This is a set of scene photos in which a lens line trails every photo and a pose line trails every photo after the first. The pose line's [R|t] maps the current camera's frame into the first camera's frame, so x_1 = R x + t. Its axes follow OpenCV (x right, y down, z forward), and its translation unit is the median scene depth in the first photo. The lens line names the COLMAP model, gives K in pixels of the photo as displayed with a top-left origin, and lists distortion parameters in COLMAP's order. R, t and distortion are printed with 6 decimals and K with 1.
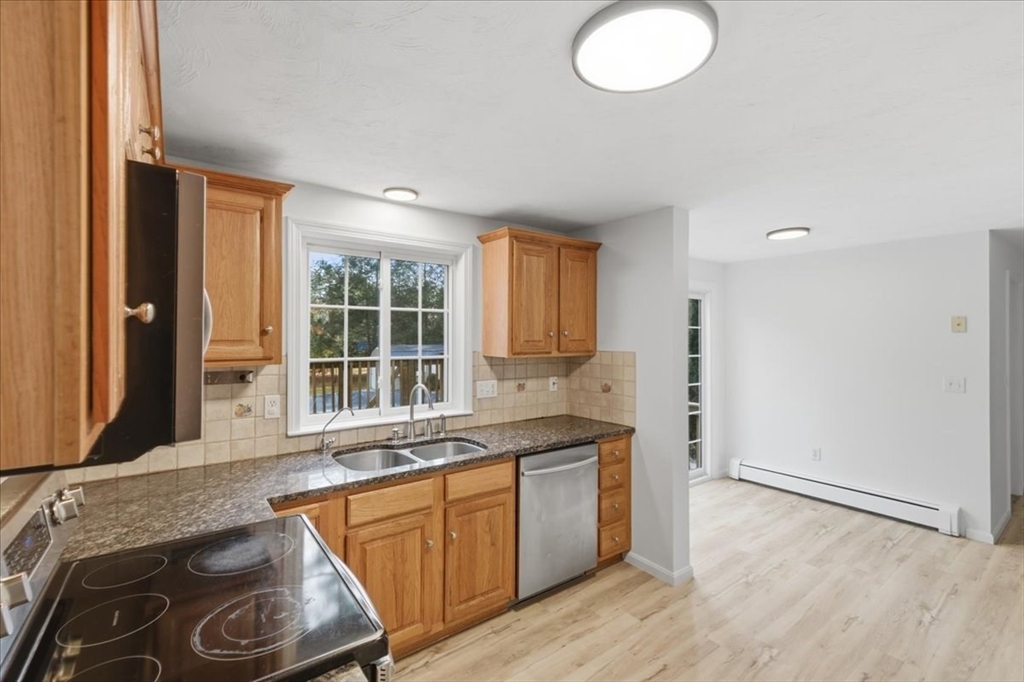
lens RADIAL K [[442.9, 0, 509.9], [0, 442.9, 326.0], [0, 0, 1]] dist [-0.000946, 0.000152]
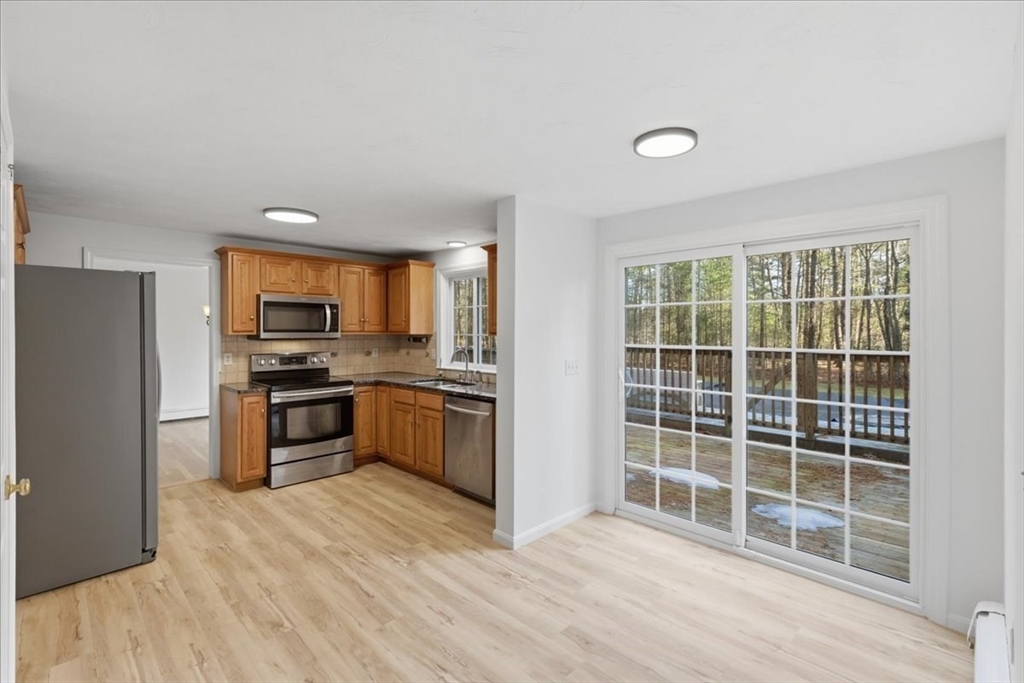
lens RADIAL K [[442.9, 0, 509.9], [0, 442.9, 326.5], [0, 0, 1]] dist [-0.000946, 0.000152]
pose [[0.183550, -0.002159, -0.983008, 1.321542], [0.013357, 0.999911, 0.000298, 0.038117], [0.982920, -0.013185, 0.183563, 0.743987]]
